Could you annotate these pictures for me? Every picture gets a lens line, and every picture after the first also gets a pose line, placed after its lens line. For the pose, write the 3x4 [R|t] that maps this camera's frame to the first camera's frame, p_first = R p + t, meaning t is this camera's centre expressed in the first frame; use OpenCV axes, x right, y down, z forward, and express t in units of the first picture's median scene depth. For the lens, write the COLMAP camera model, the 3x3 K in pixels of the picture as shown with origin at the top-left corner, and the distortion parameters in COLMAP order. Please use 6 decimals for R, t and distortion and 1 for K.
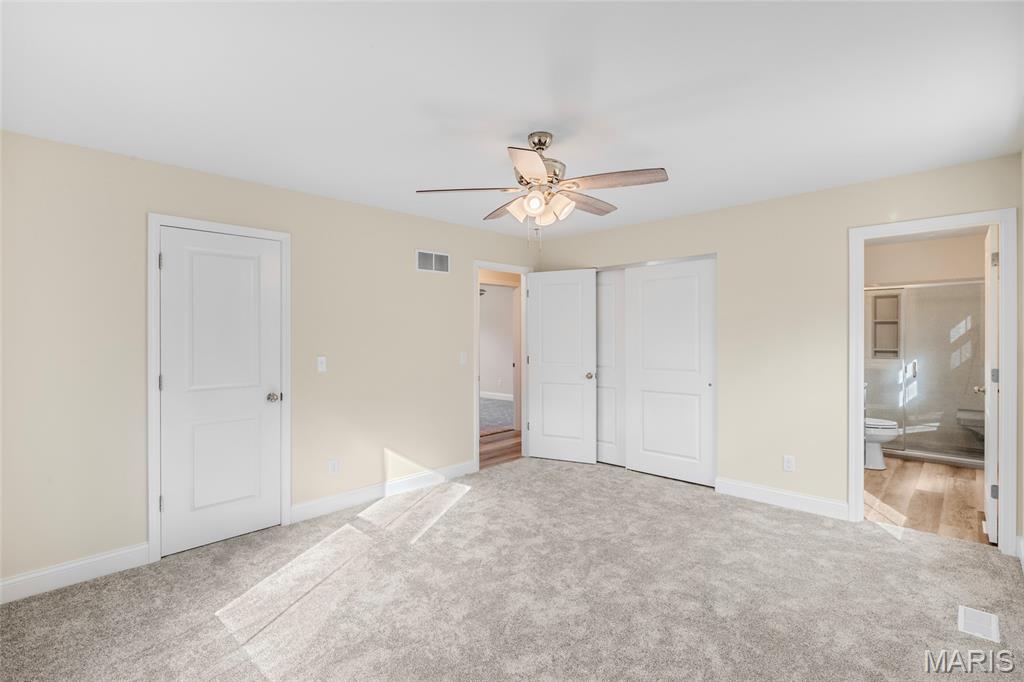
lens RADIAL K [[484.0, 0, 504.2], [0, 484.0, 333.8], [0, 0, 1]] dist [-0.000683, -0.000969]
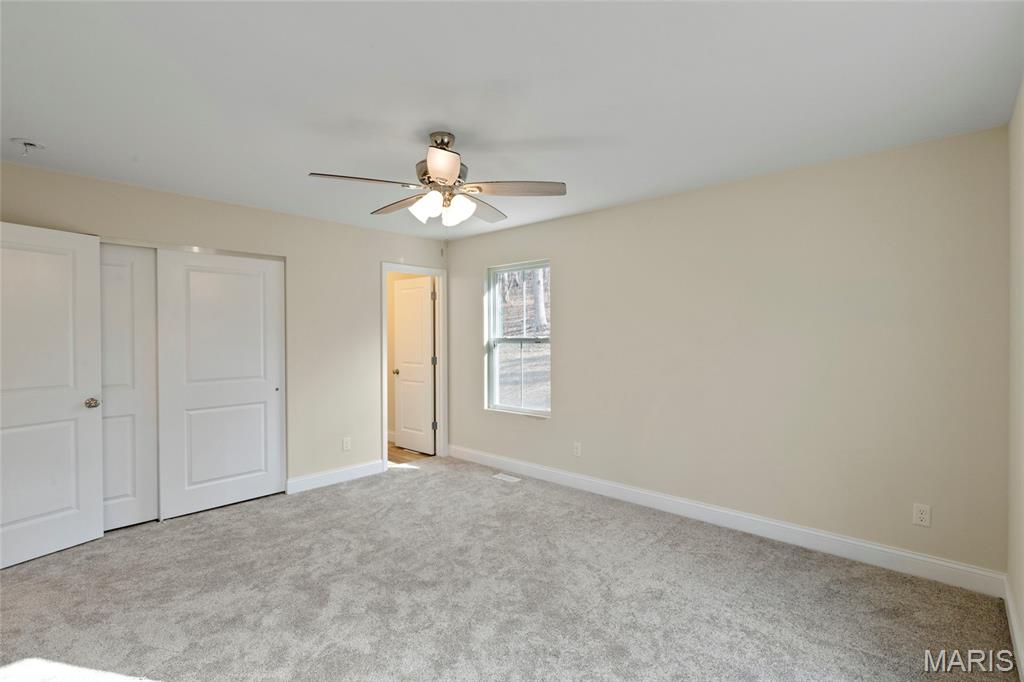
lens RADIAL K [[484.0, 0, 517.1], [0, 484.0, 340.7], [0, 0, 1]] dist [-0.000683, -0.000969]
pose [[-0.038775, -0.001992, 0.999246, -0.659922], [0.004108, 0.999989, 0.002152, 0.007371], [-0.999240, 0.004189, -0.038766, 0.635356]]
